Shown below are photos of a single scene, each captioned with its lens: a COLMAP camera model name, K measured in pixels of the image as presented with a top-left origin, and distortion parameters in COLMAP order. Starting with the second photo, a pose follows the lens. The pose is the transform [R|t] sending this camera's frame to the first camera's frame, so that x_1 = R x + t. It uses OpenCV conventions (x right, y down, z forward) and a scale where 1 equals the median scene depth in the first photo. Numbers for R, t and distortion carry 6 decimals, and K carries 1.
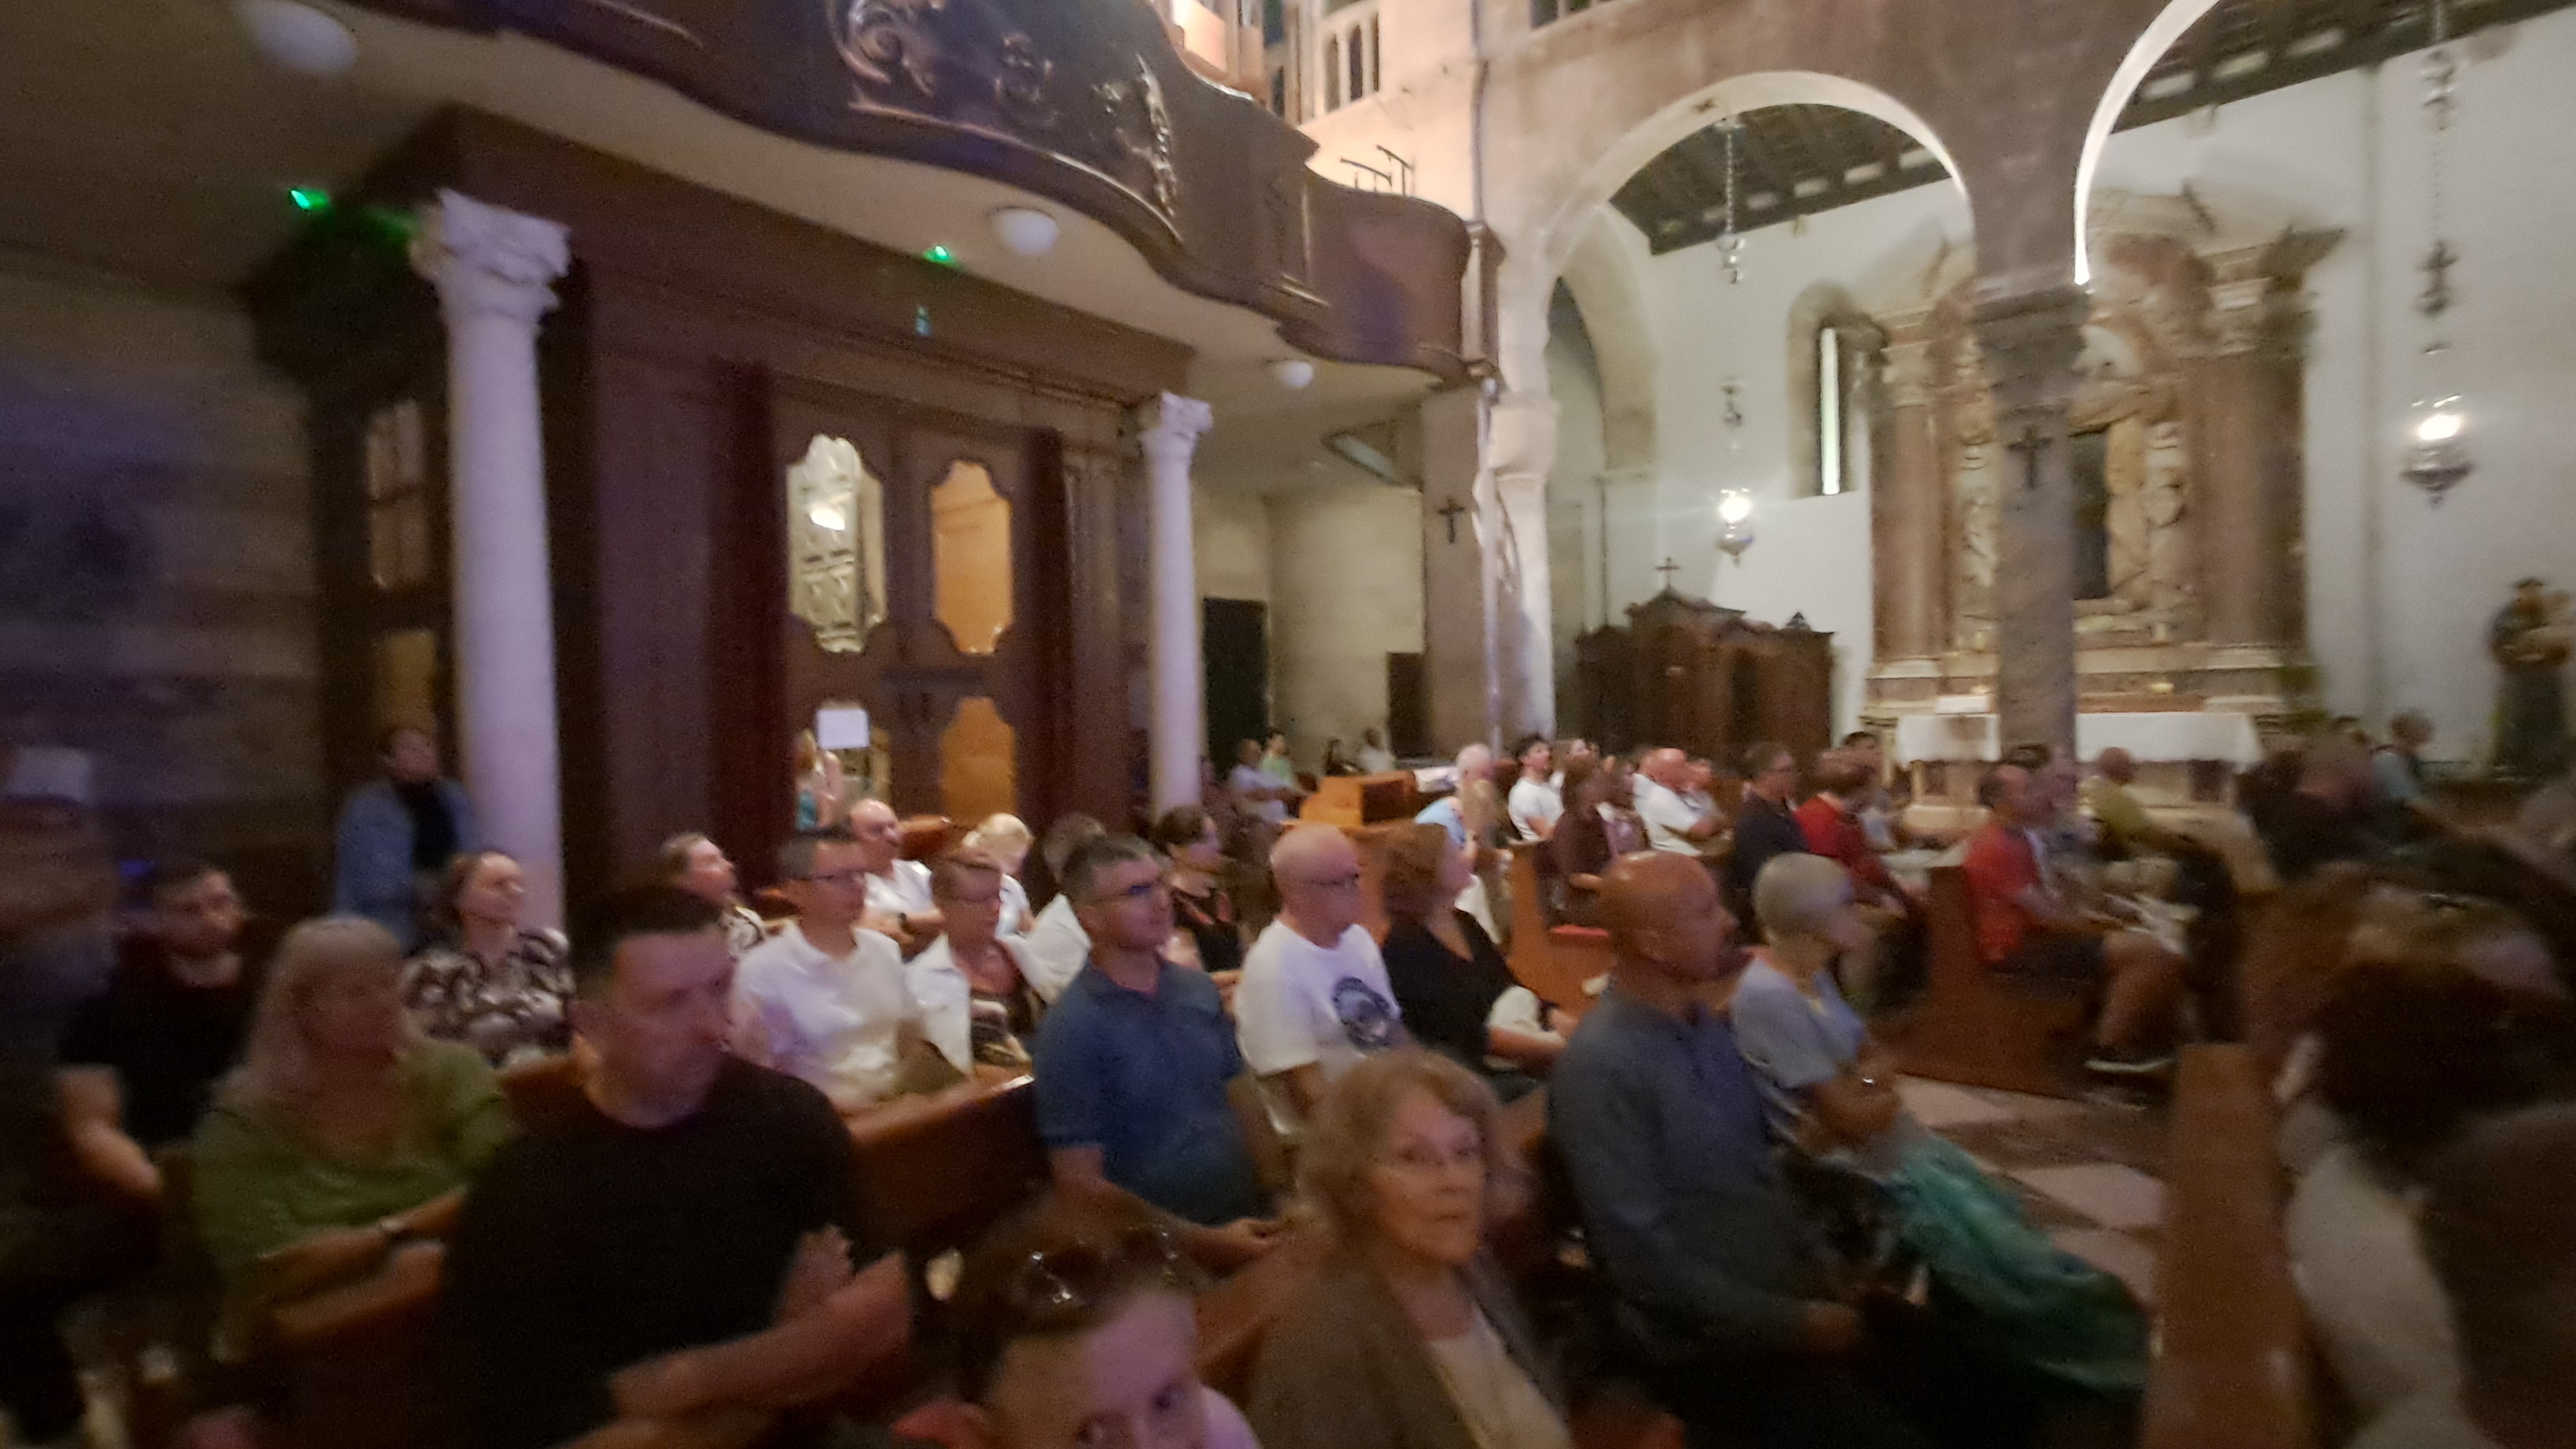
lens RADIAL K [[1167.2, 0, 1270.5], [0, 1167.2, 724.2], [0, 0, 1]] dist [-0.001196, 0.006711]
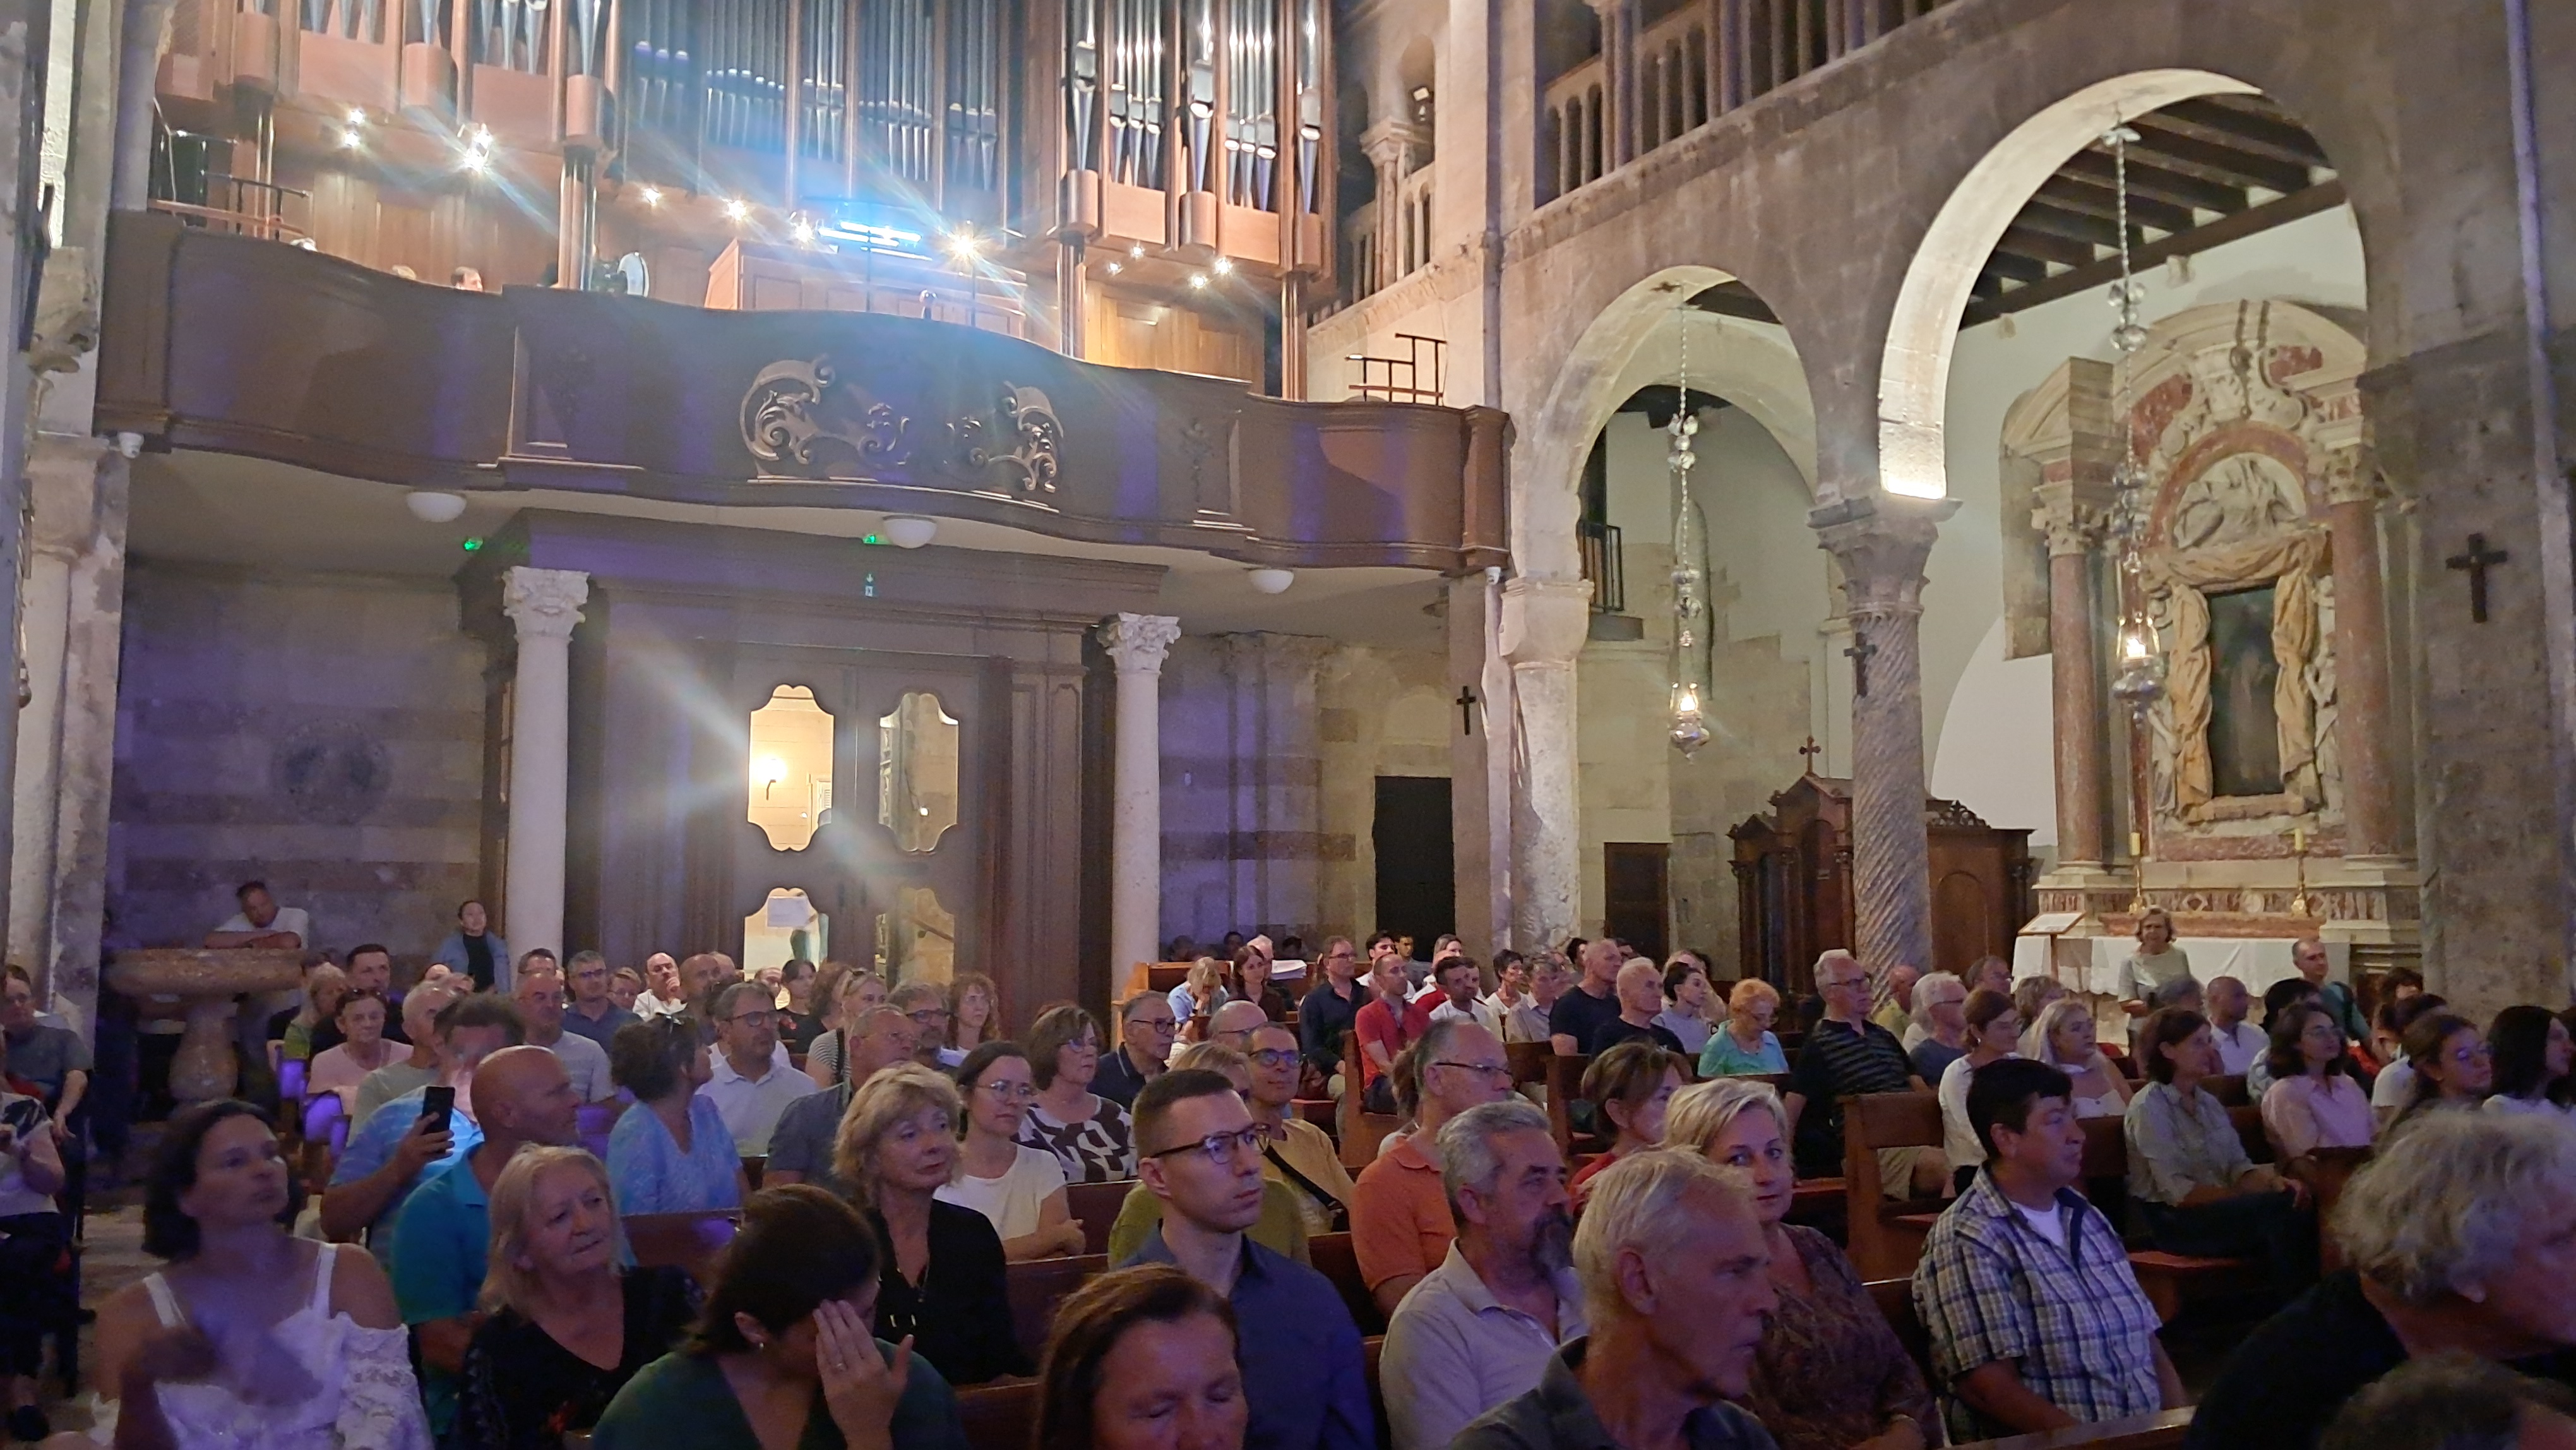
lens RADIAL K [[2024.3, 0, 1327.9], [0, 2024.3, 735.1], [0, 0, 1]] dist [0.077395, -0.119850]
pose [[0.924703, -0.007749, -0.380611, 0.696402], [-0.029416, 0.995349, -0.091732, -0.001241], [0.379552, 0.096021, 0.920174, -0.567442]]
